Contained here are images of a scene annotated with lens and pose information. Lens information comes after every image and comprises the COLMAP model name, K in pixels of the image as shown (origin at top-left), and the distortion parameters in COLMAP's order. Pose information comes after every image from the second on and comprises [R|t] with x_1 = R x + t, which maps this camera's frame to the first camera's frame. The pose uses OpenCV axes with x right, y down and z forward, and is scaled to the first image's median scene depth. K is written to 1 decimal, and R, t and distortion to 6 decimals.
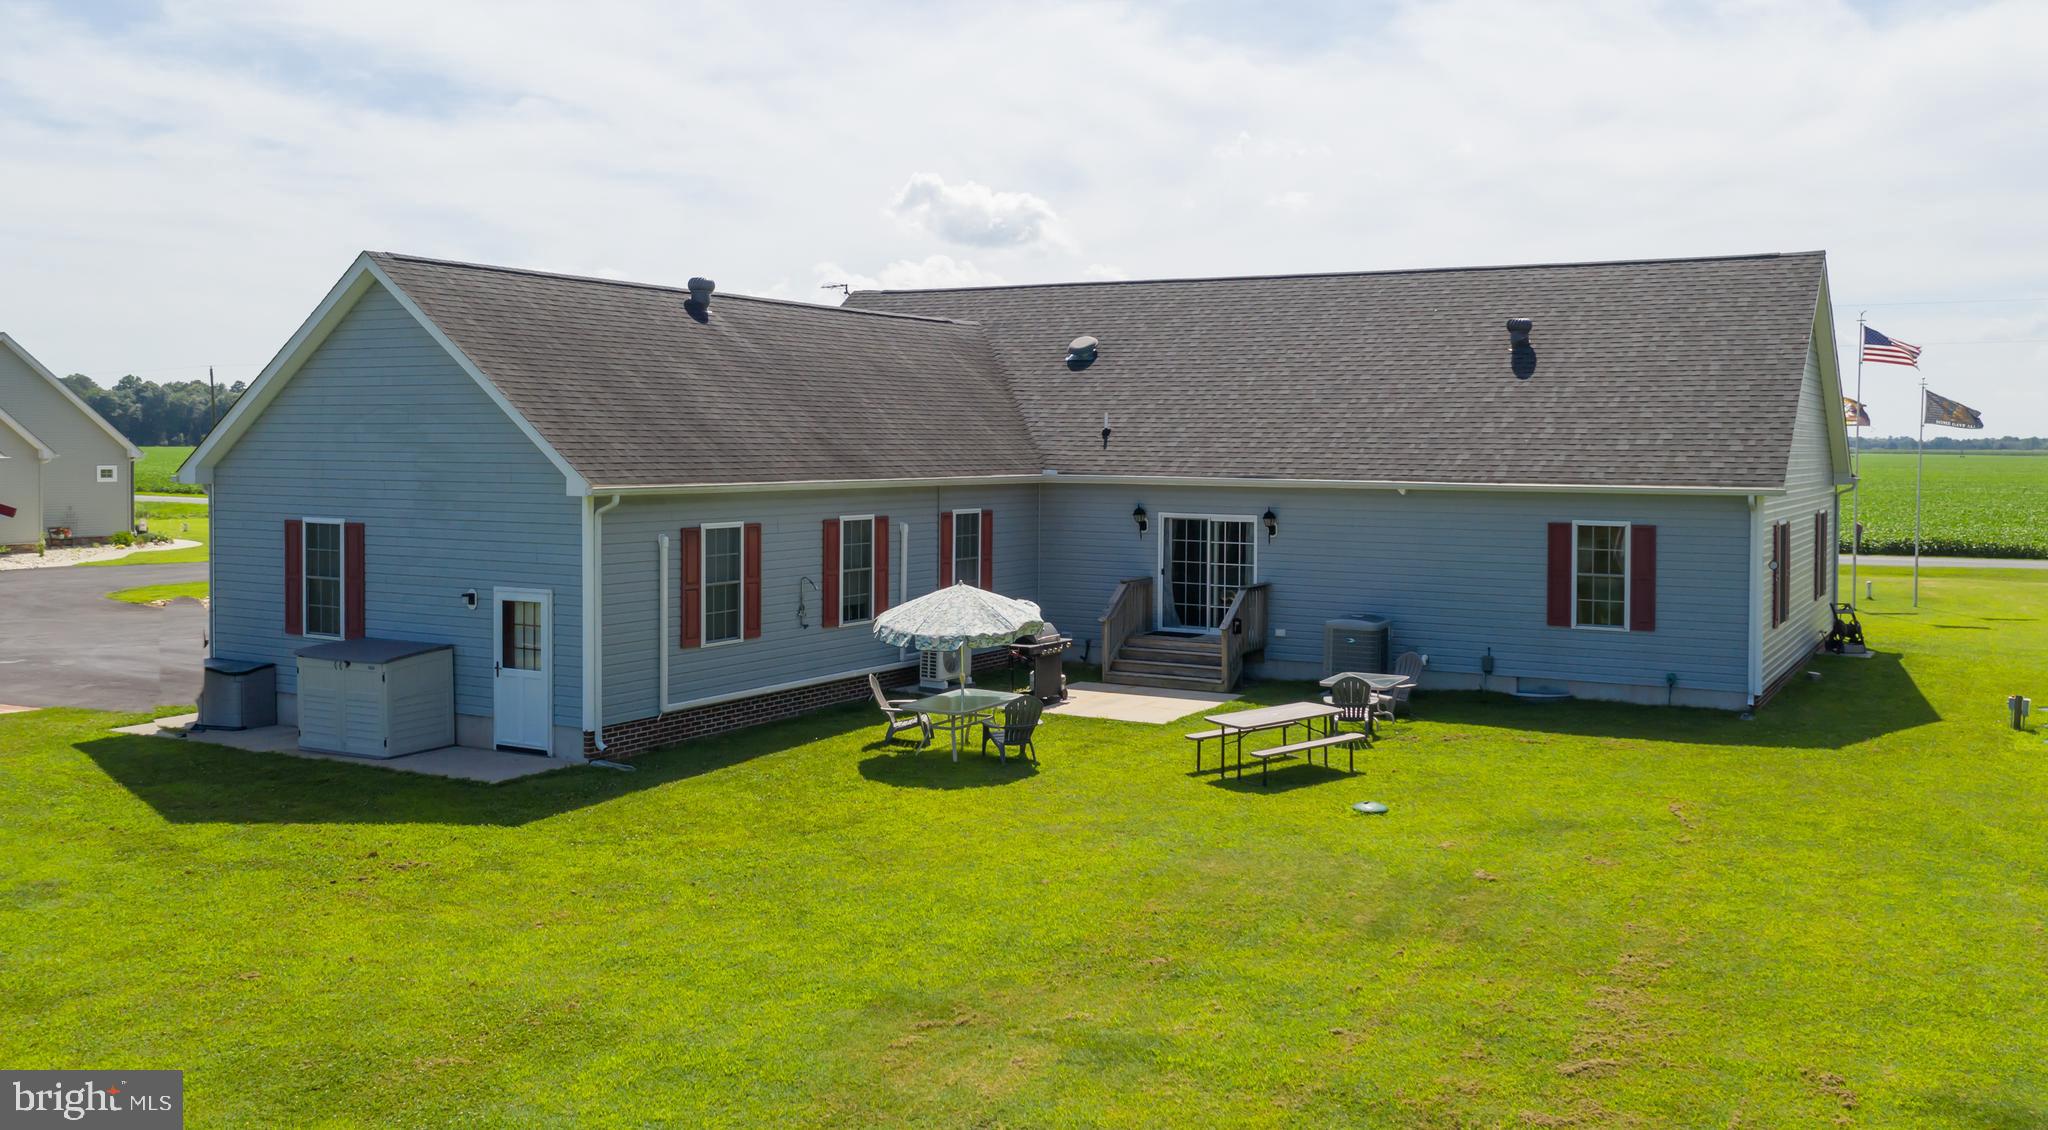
lens RADIAL K [[1744.1, 0, 1105.0], [0, 1744.1, 483.9], [0, 0, 1]] dist [-0.021733, 0.003247]
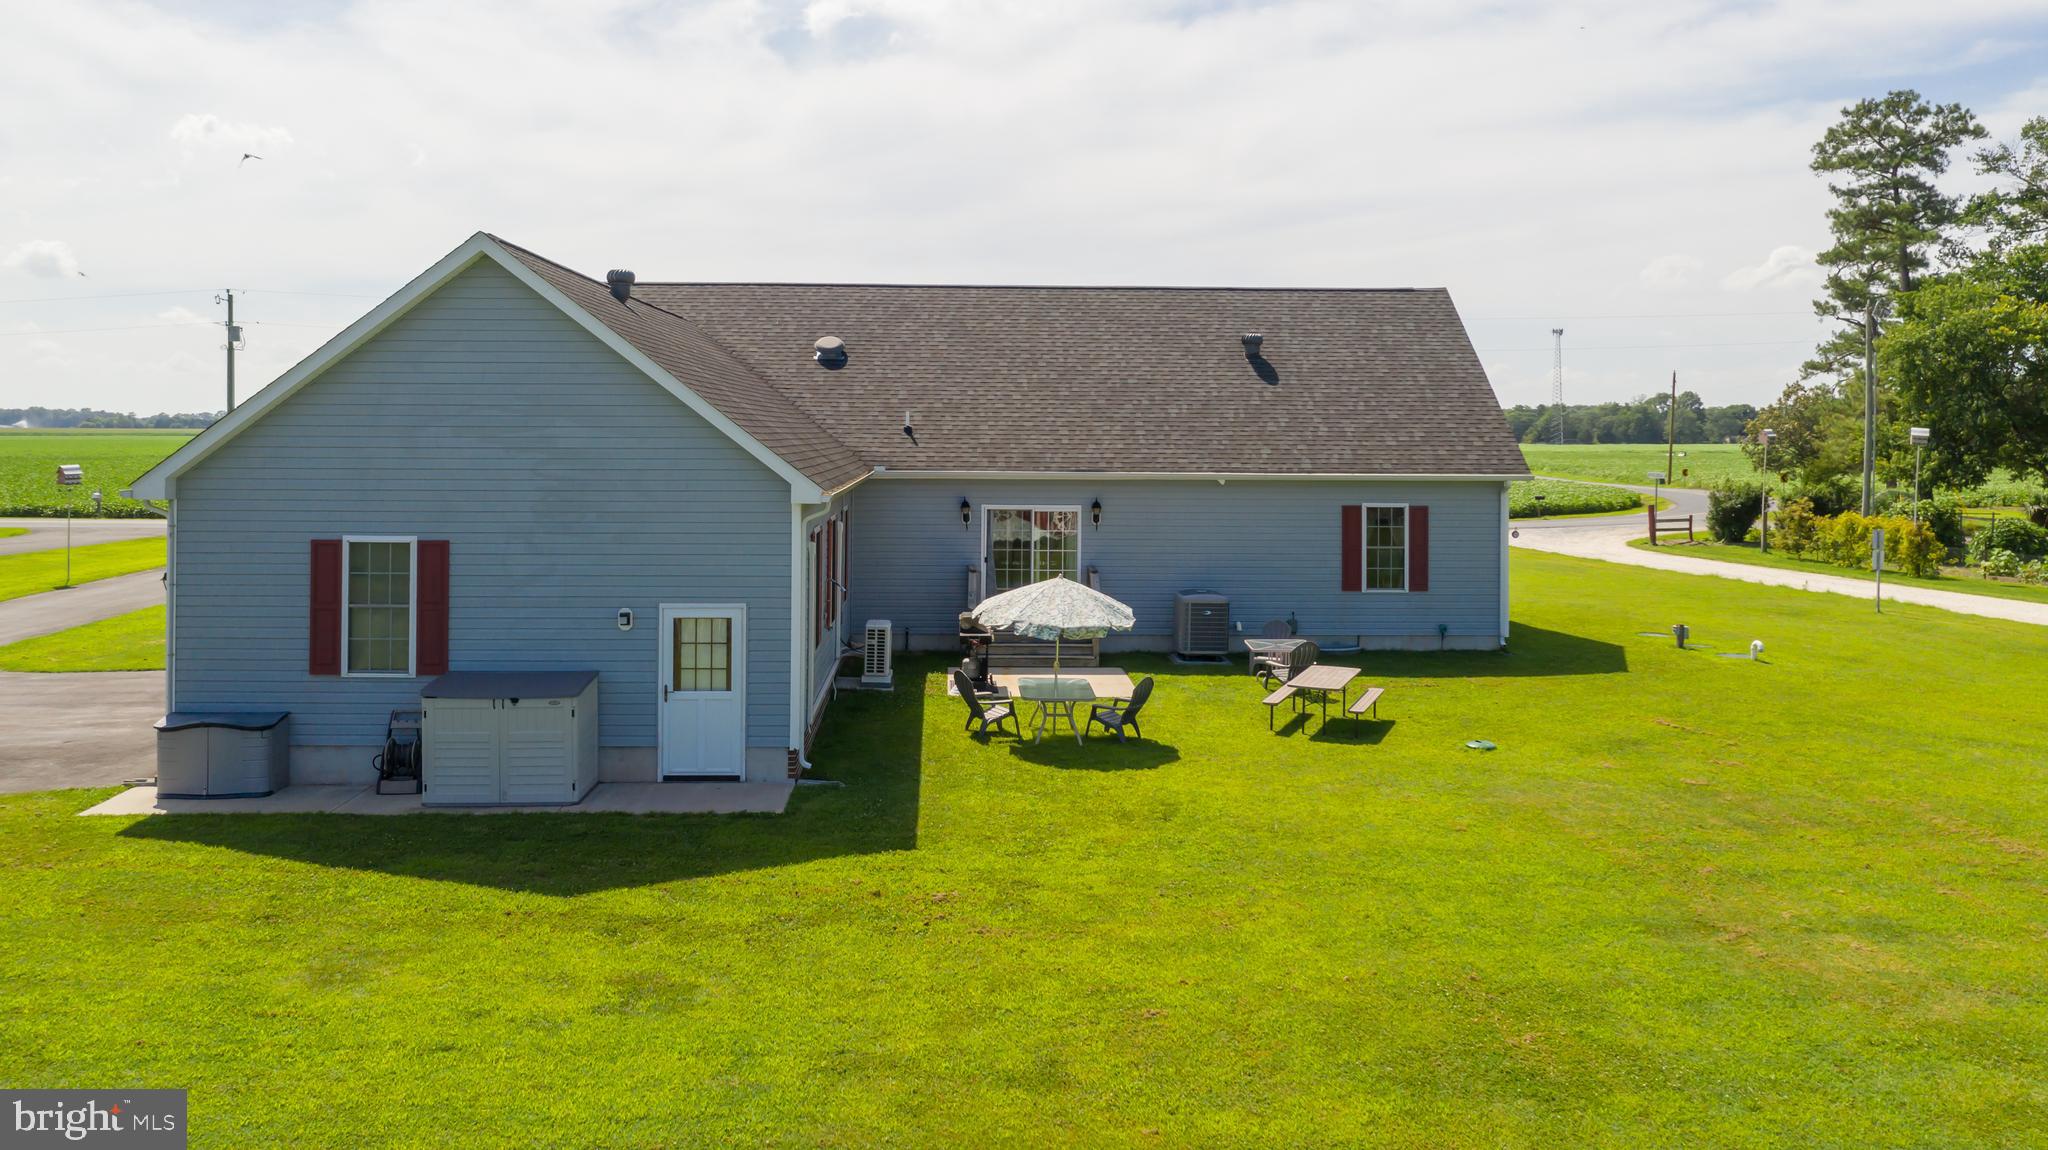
lens RADIAL K [[1628.3, 0, 1005.7], [0, 1628.3, 429.8], [0, 0, 1]] dist [-0.028776, 0.009874]
pose [[0.871784, -0.001787, 0.489887, -0.484721], [0.012028, 0.999770, -0.017758, -0.012716], [-0.489743, 0.021373, 0.871605, 0.125042]]
